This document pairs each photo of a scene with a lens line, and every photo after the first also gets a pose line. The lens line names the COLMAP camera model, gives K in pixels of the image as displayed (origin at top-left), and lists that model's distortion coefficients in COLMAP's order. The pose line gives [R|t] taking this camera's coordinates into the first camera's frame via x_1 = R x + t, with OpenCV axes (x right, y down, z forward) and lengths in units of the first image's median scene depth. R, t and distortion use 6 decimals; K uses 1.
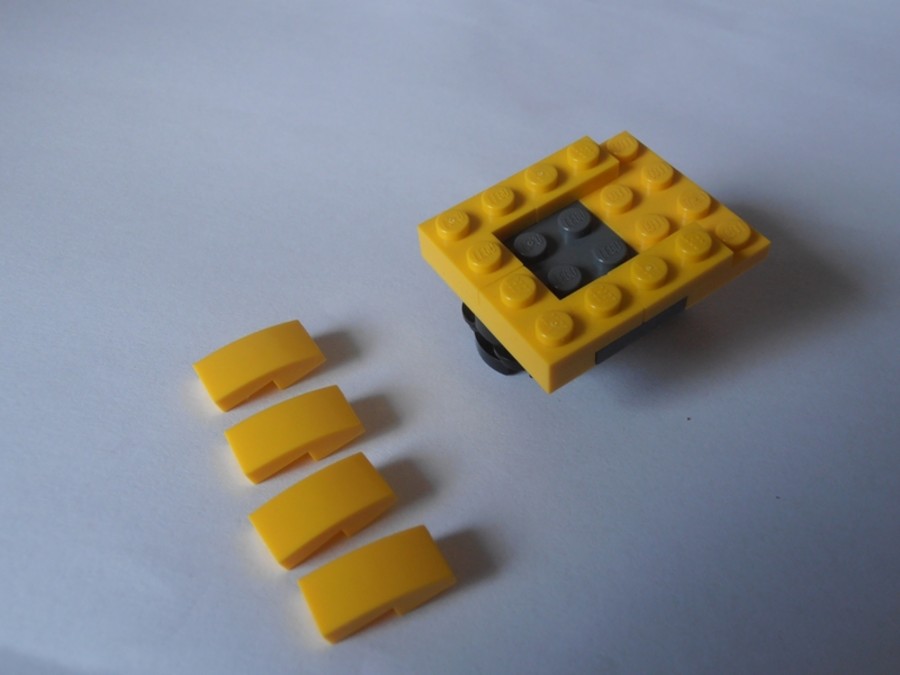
lens RADIAL K [[867.4, 0, 453.0], [0, 867.4, 338.7], [0, 0, 1]] dist [-0.024349, 0.000000]
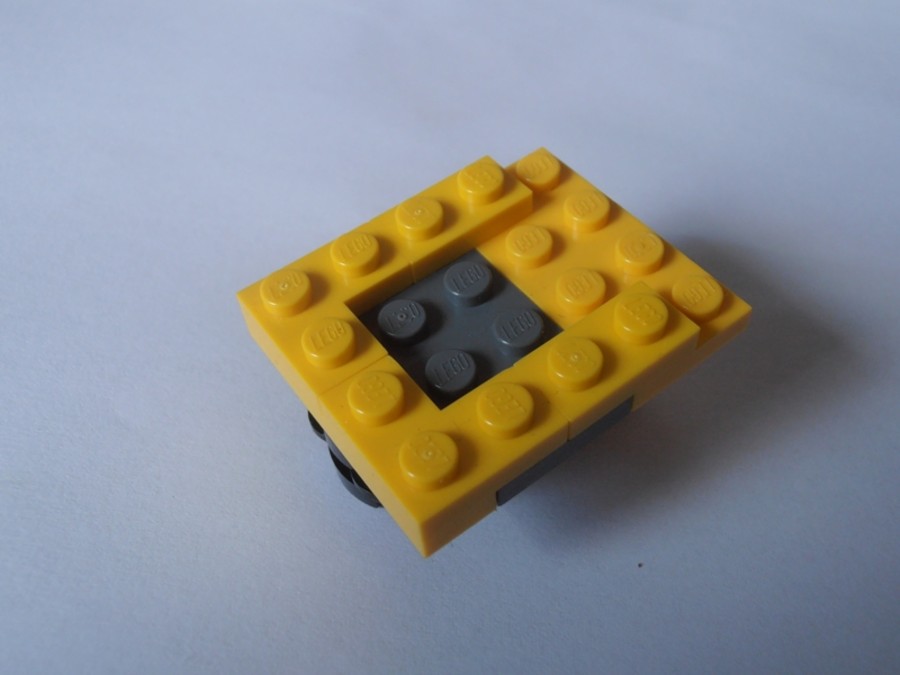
lens RADIAL K [[867.4, 0, 445.6], [0, 867.4, 335.9], [0, 0, 1]] dist [-0.024349, 0.000000]
pose [[0.998650, -0.024828, 0.045628, 0.091606], [0.025459, 0.999588, -0.013291, -0.085042], [-0.045279, 0.014434, 0.998870, 0.320646]]
